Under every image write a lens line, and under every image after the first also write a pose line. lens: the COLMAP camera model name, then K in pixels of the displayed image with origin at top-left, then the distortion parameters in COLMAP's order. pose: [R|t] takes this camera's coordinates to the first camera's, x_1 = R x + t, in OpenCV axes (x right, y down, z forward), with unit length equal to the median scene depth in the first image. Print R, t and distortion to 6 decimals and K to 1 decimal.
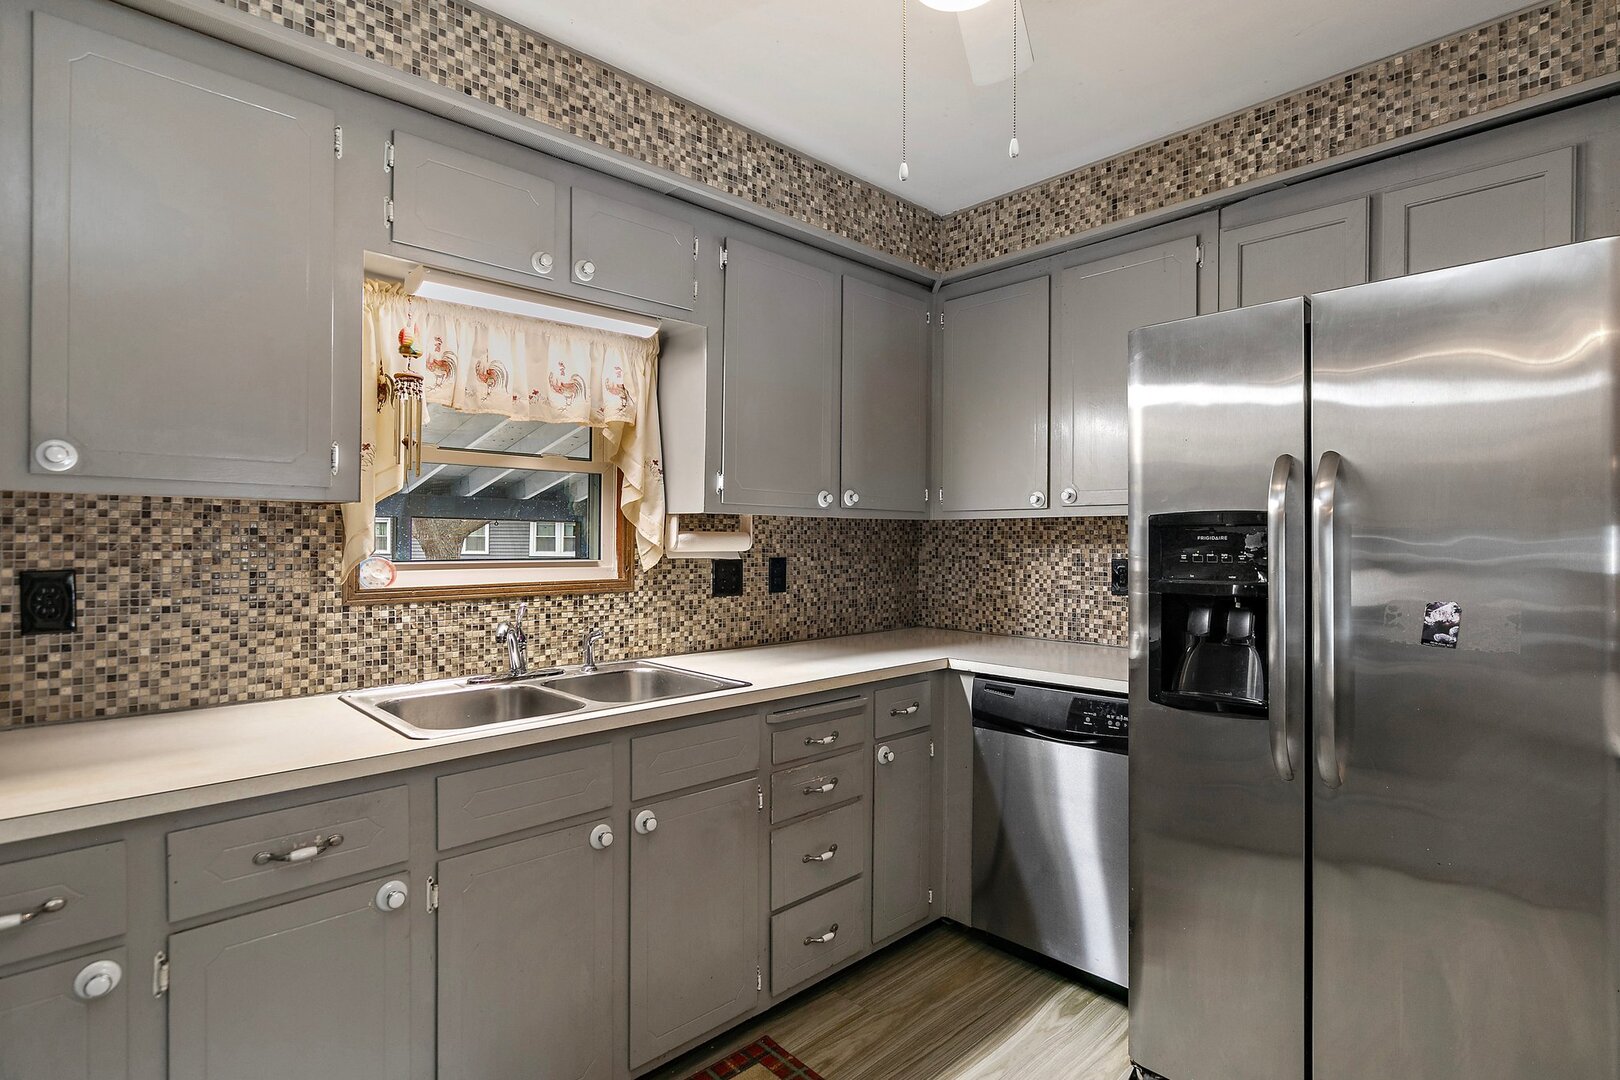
lens RADIAL K [[818.8, 0, 819.3], [0, 818.8, 531.7], [0, 0, 1]] dist [-0.001018, 0.000438]
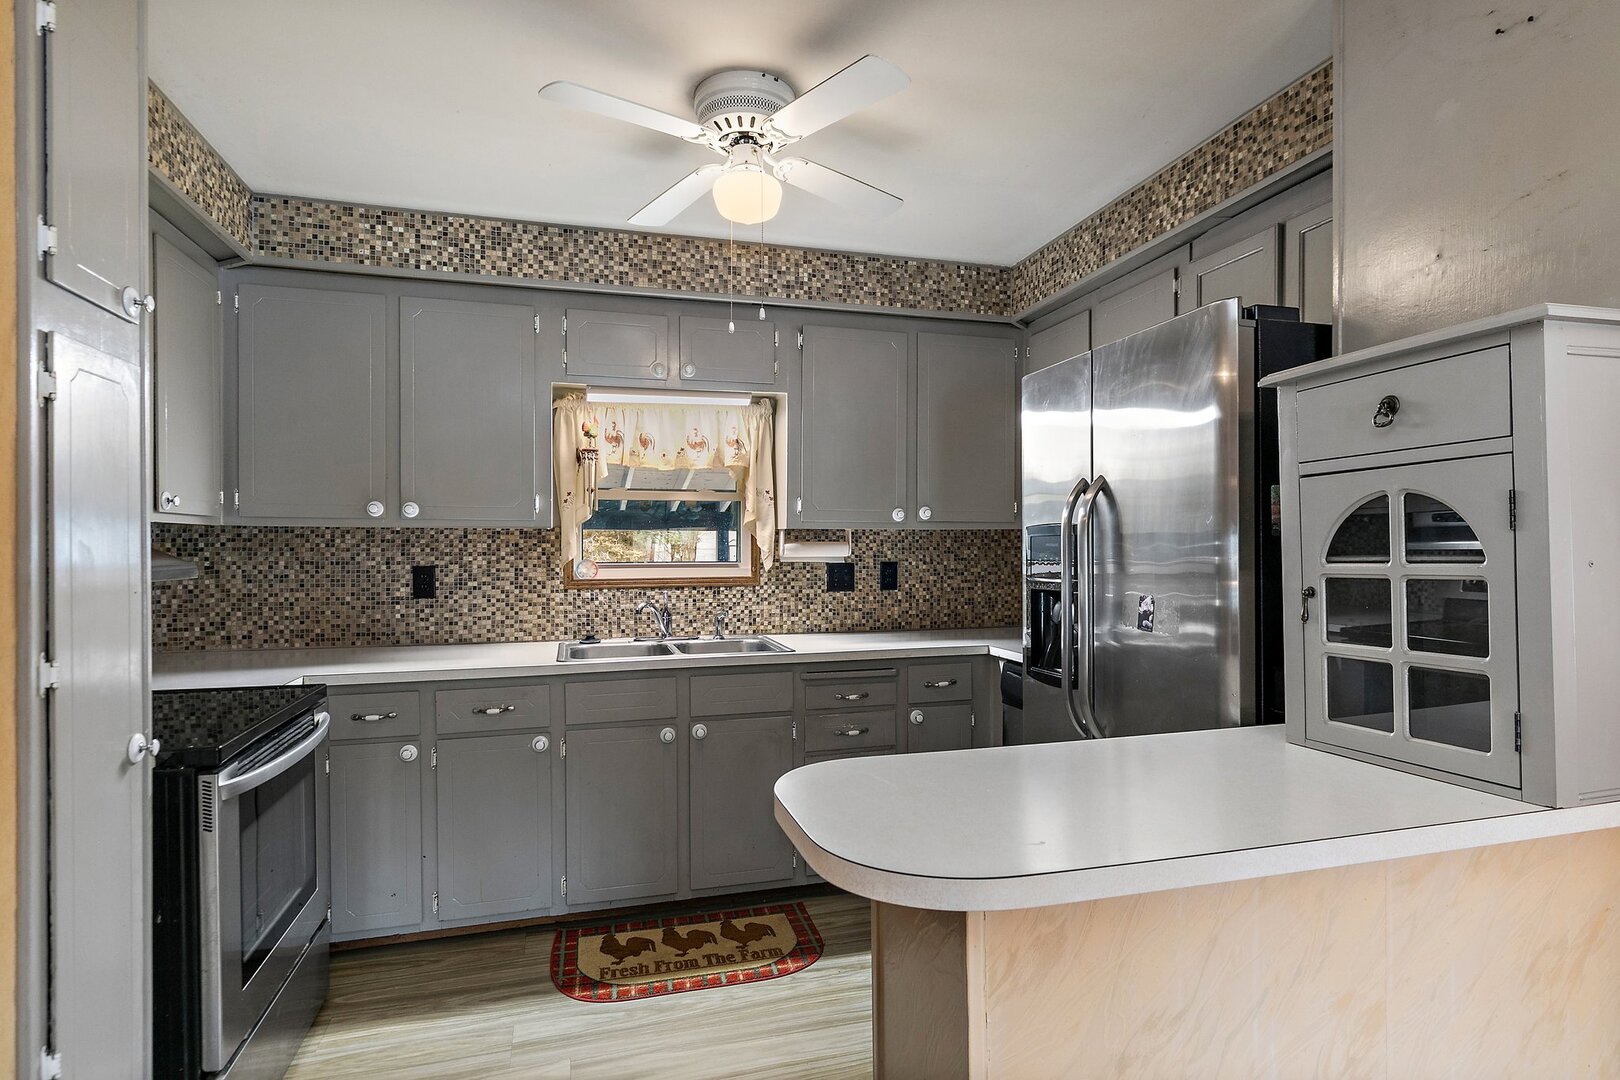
lens RADIAL K [[853.5, 0, 810.0], [0, 853.5, 540.0], [0, 0, 1]] dist [0.004954, -0.000150]
pose [[0.879263, -0.010249, -0.476226, 0.654338], [0.011227, 0.999937, -0.000792, -0.002303], [0.476204, -0.004650, 0.879322, -0.276763]]
